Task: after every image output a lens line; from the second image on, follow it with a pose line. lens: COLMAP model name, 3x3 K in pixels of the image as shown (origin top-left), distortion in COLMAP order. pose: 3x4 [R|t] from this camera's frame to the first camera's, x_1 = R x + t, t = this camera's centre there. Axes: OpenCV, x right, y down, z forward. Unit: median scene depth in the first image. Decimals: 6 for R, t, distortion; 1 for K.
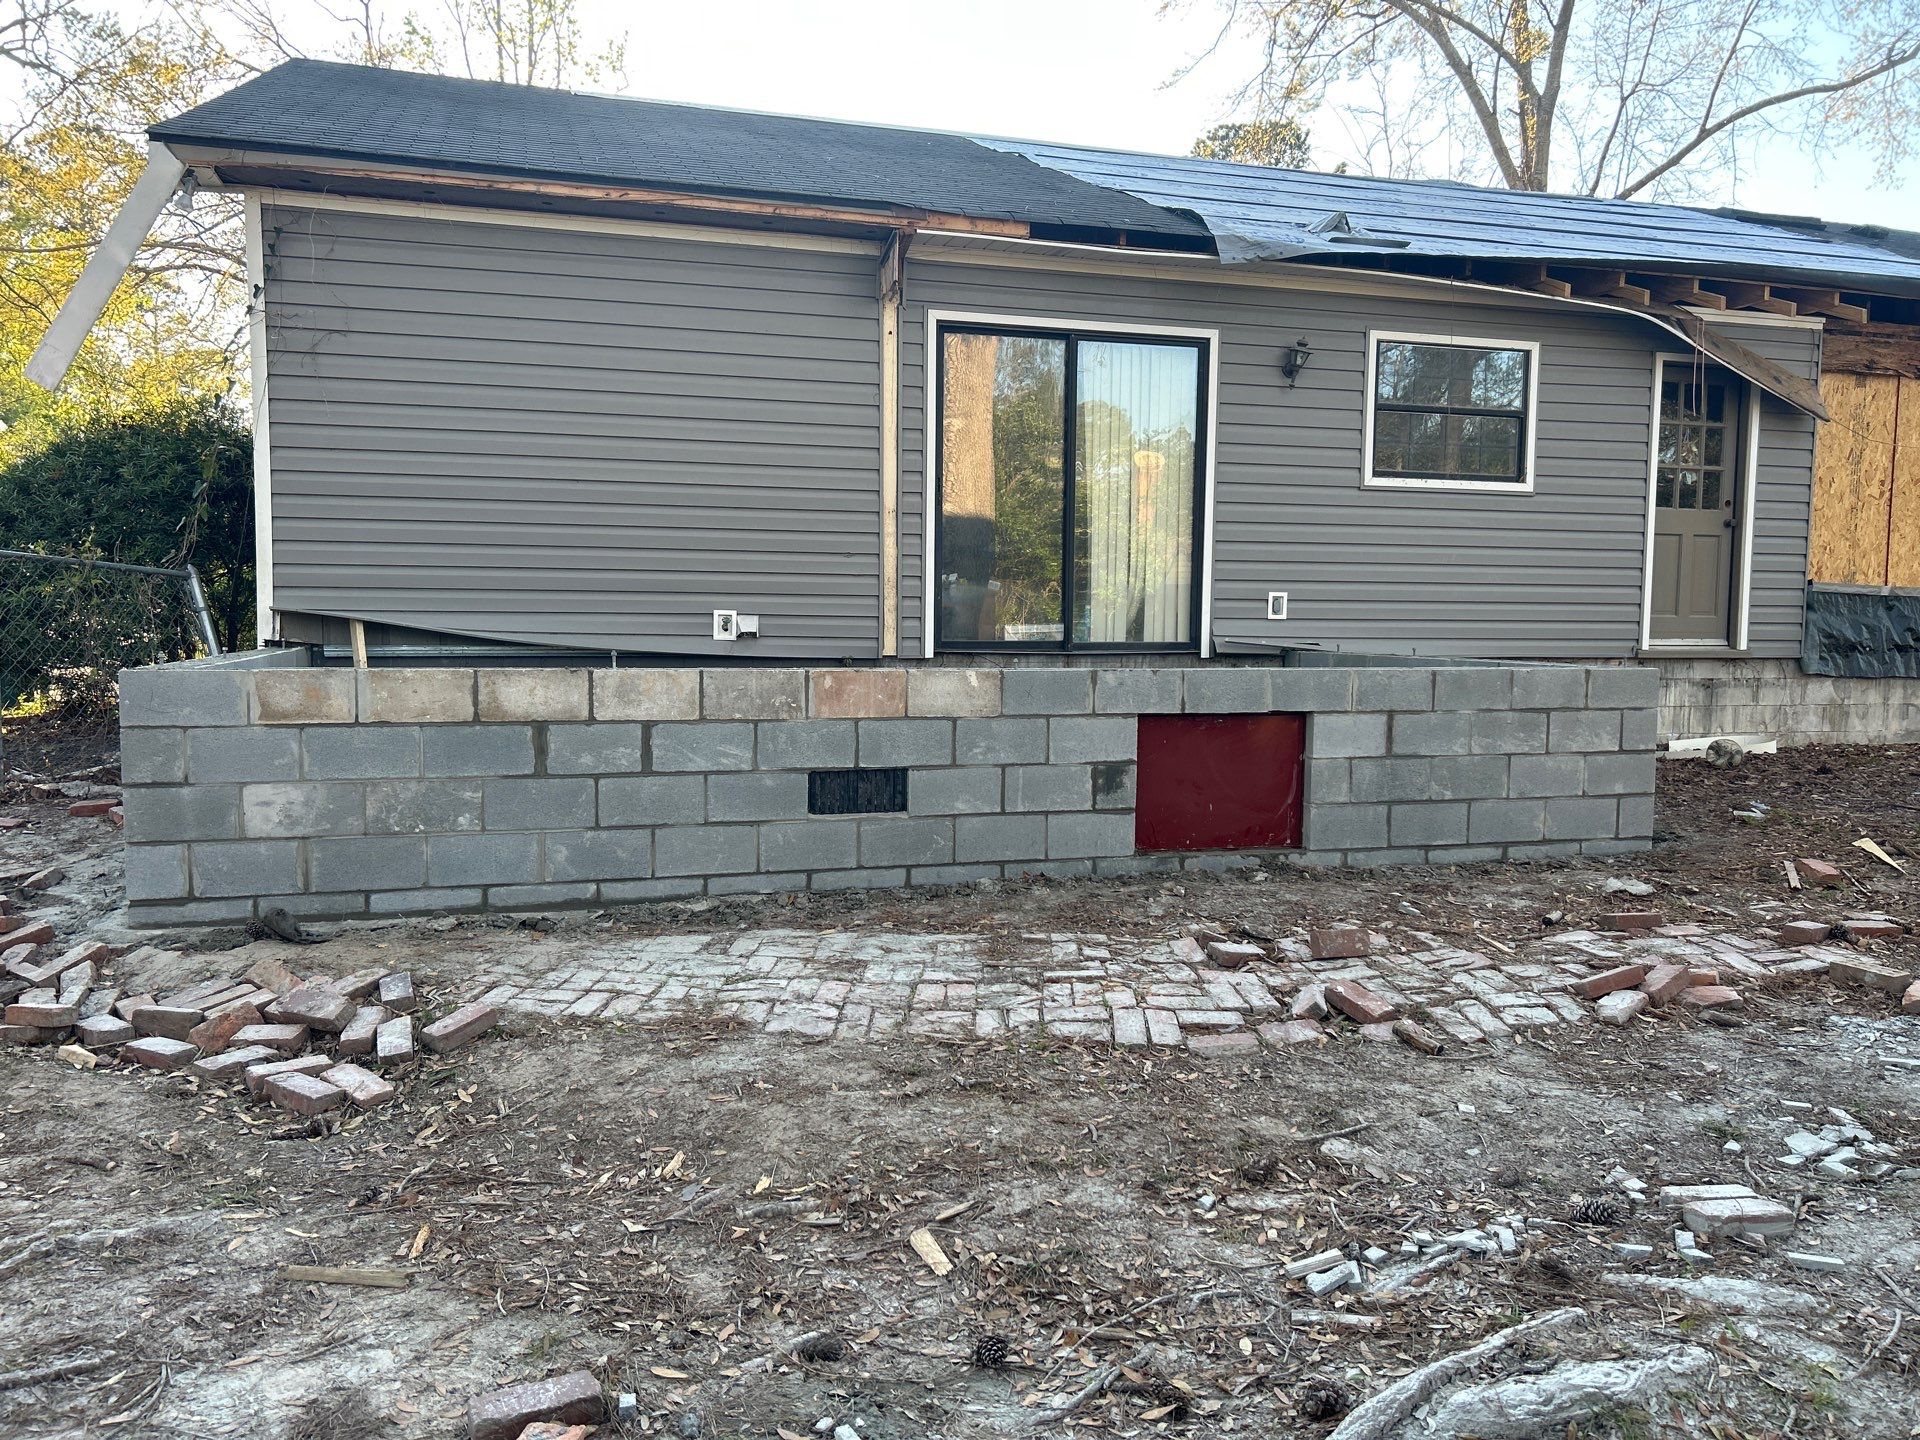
lens RADIAL K [[1462.8, 0, 960.0], [0, 1462.8, 720.0], [0, 0, 1]] dist [-0.001838, -0.002596]
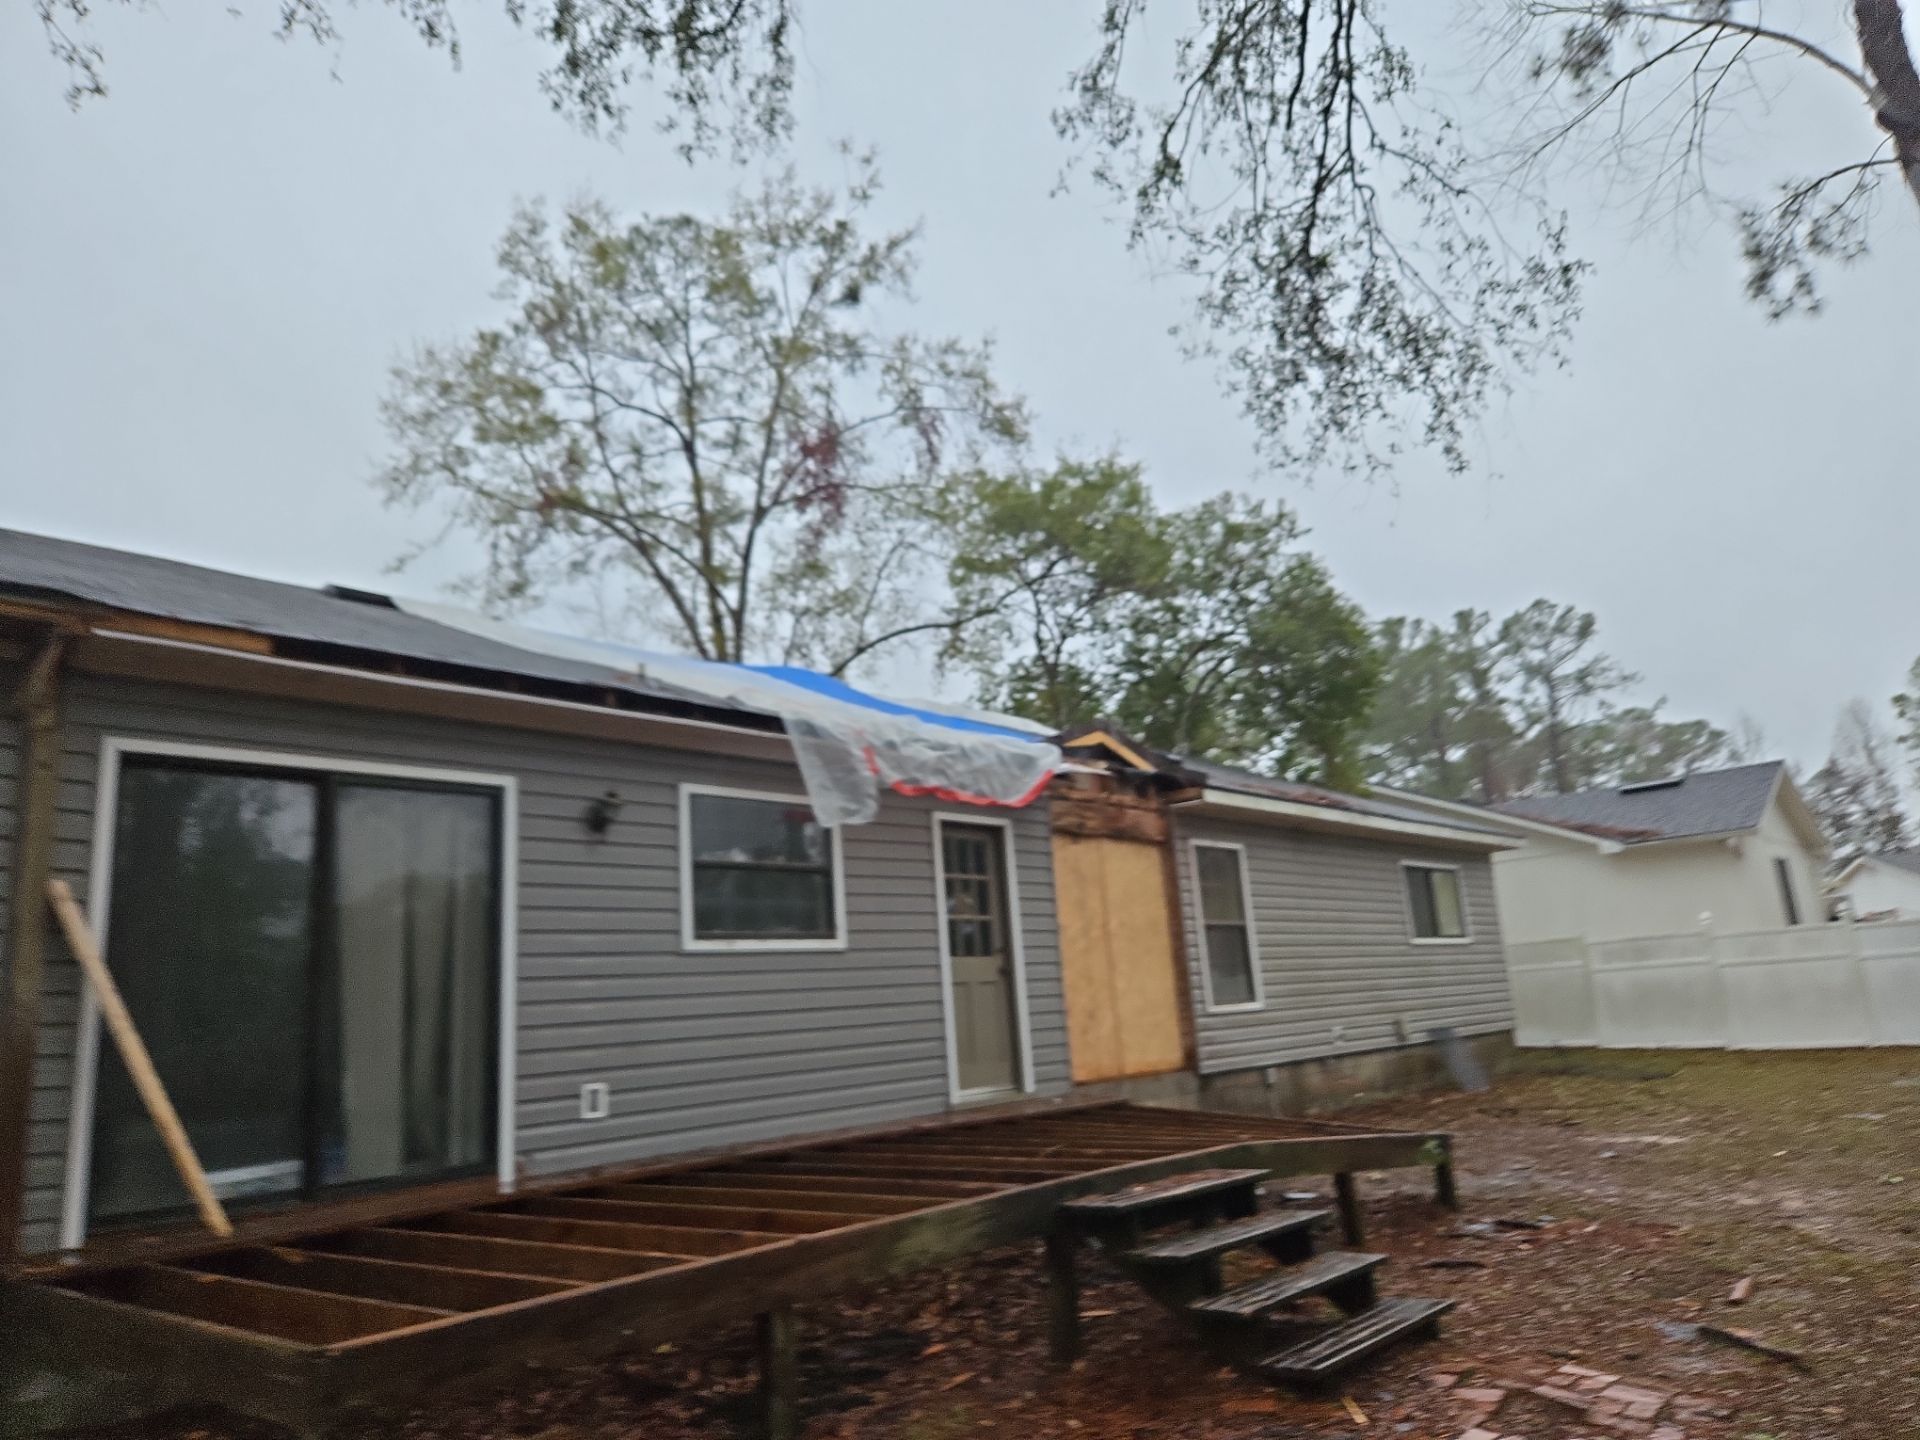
lens RADIAL K [[1280.2, 0, 932.9], [0, 1280.2, 728.2], [0, 0, 1]] dist [0.058232, -0.001152]
pose [[0.855303, 0.048369, 0.515865, -0.005506], [0.115694, 0.952666, -0.281144, -0.048724], [-0.505046, 0.300146, 0.809222, 0.235602]]
